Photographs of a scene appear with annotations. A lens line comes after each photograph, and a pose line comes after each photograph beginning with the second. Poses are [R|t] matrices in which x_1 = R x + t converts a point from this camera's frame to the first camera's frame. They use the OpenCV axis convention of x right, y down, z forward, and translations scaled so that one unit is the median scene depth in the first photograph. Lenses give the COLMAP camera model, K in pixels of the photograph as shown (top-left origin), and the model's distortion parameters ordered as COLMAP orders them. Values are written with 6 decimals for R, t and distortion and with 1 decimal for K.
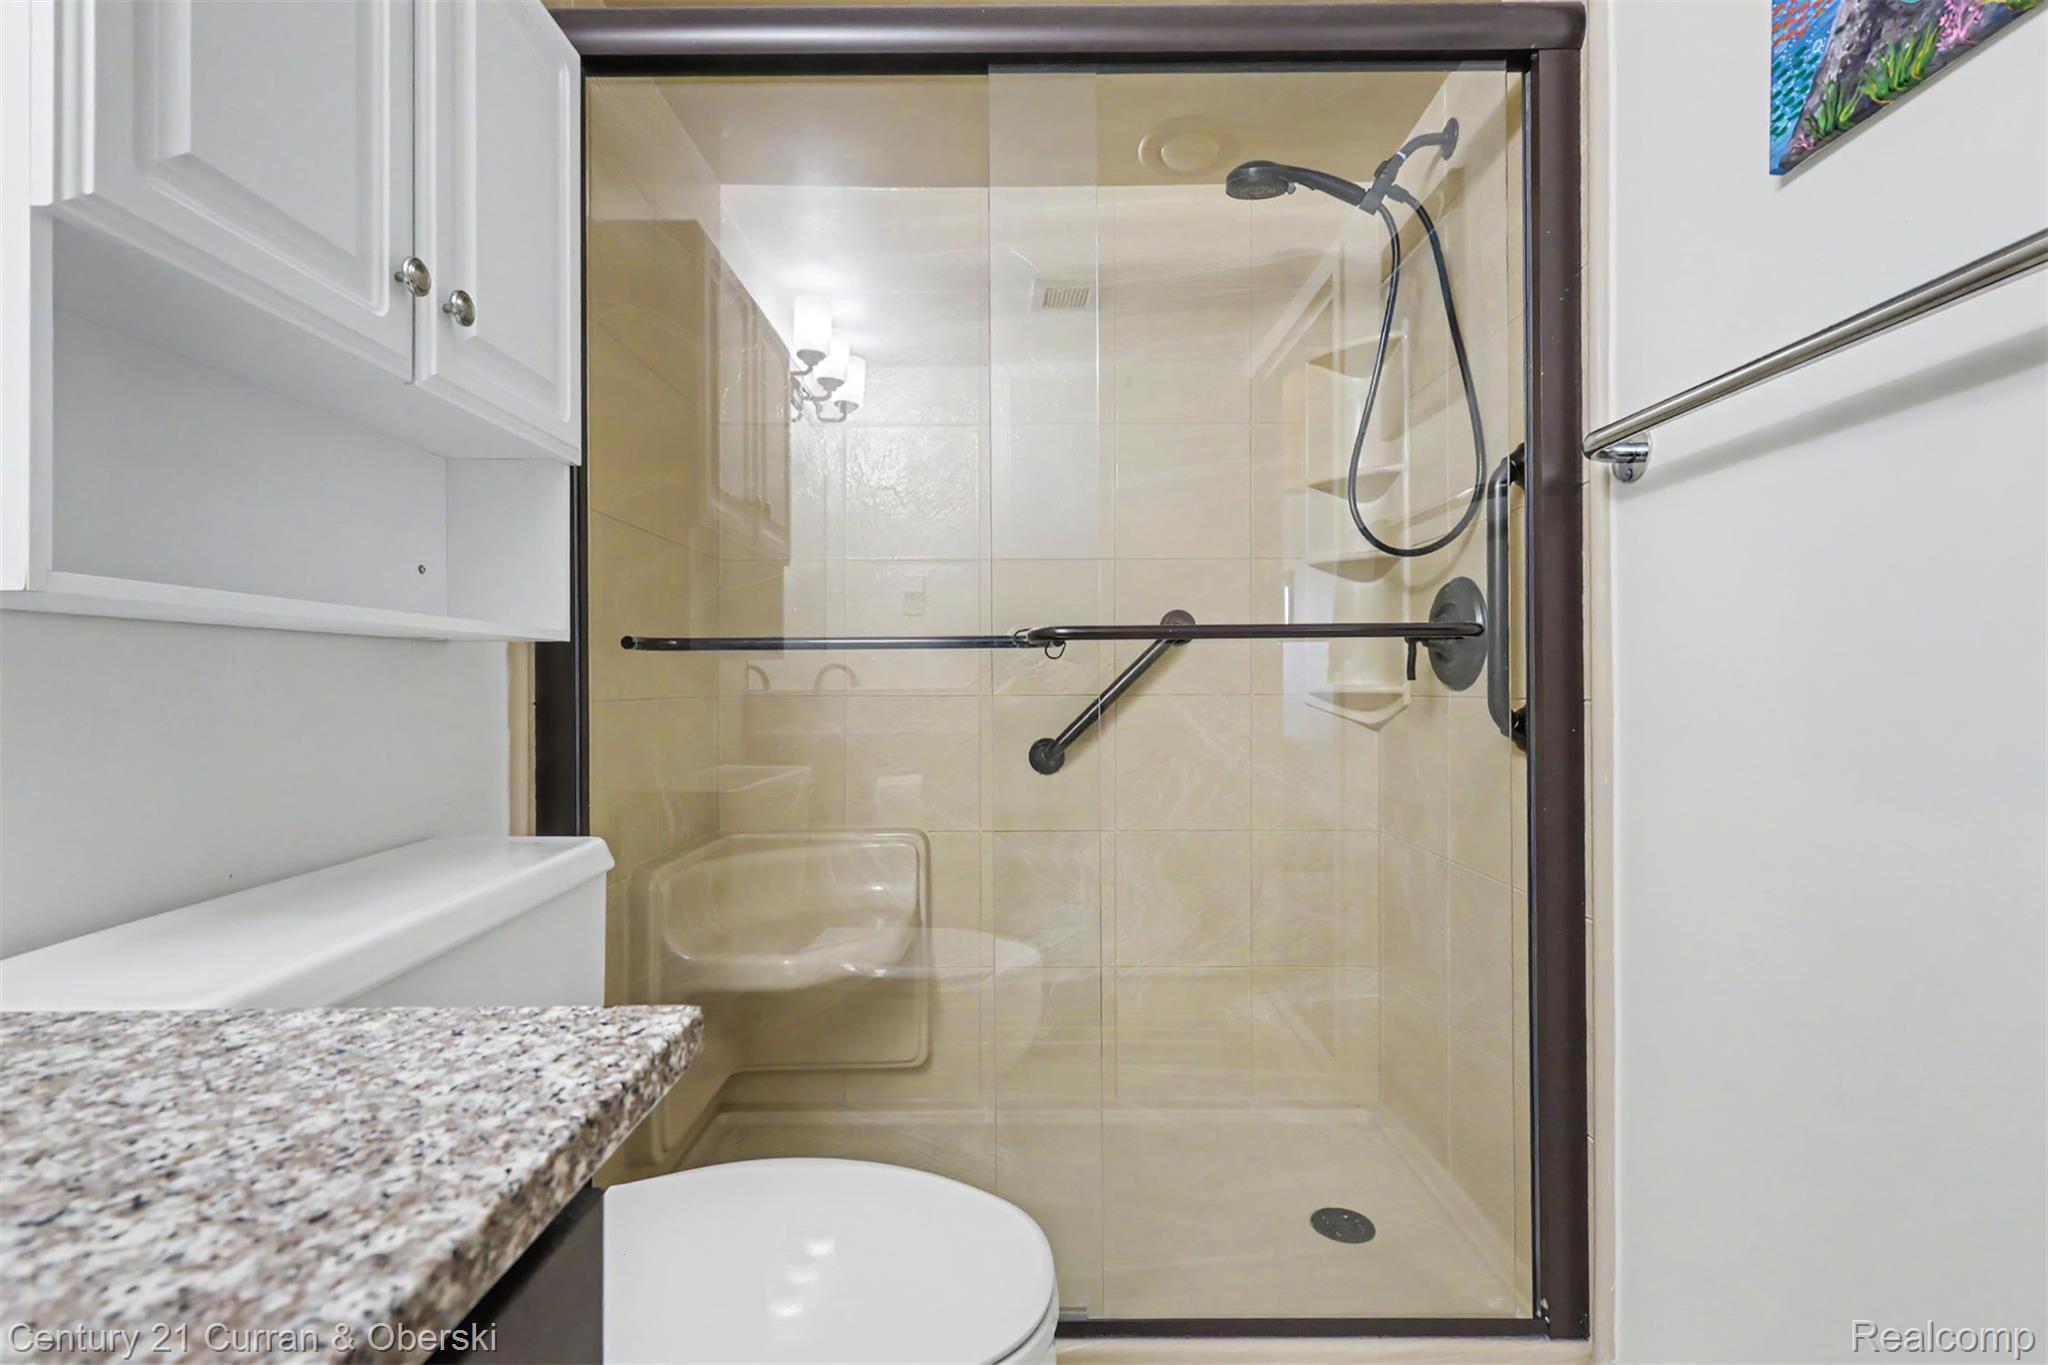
lens RADIAL K [[899.8, 0, 1027.8], [0, 899.8, 677.7], [0, 0, 1]] dist [0.000473, -0.000061]
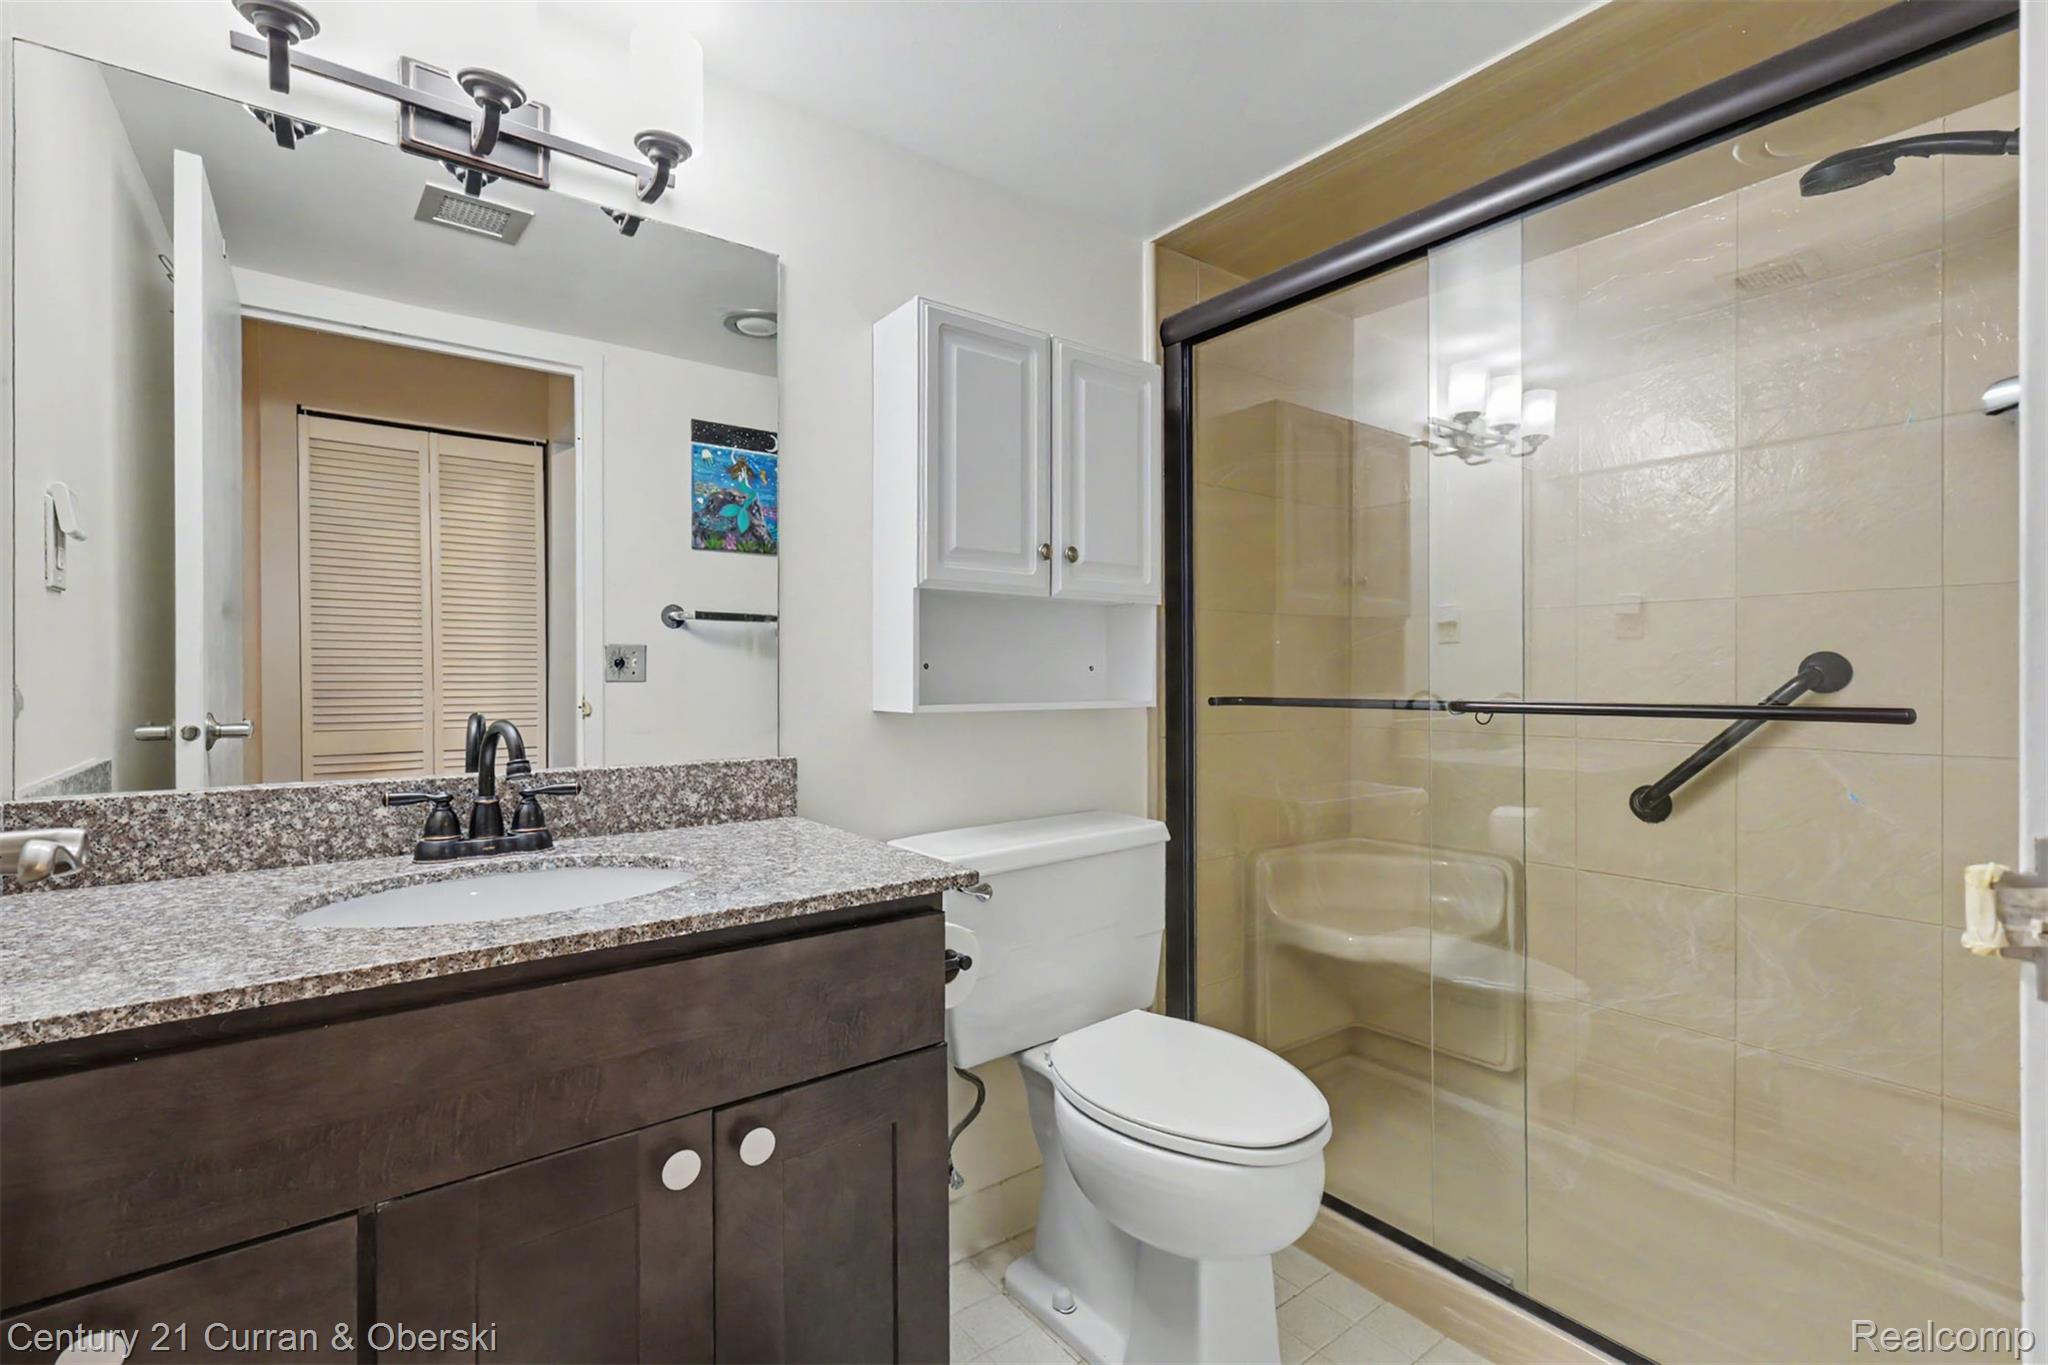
lens RADIAL K [[939.5, 0, 1025.1], [0, 939.5, 677.4], [0, 0, 1]] dist [0.002476, 0.000515]
pose [[0.613712, 0.005923, -0.789508, 0.440673], [0.001966, 0.999957, 0.009029, -0.065560], [0.789528, -0.007093, 0.613674, -0.177675]]
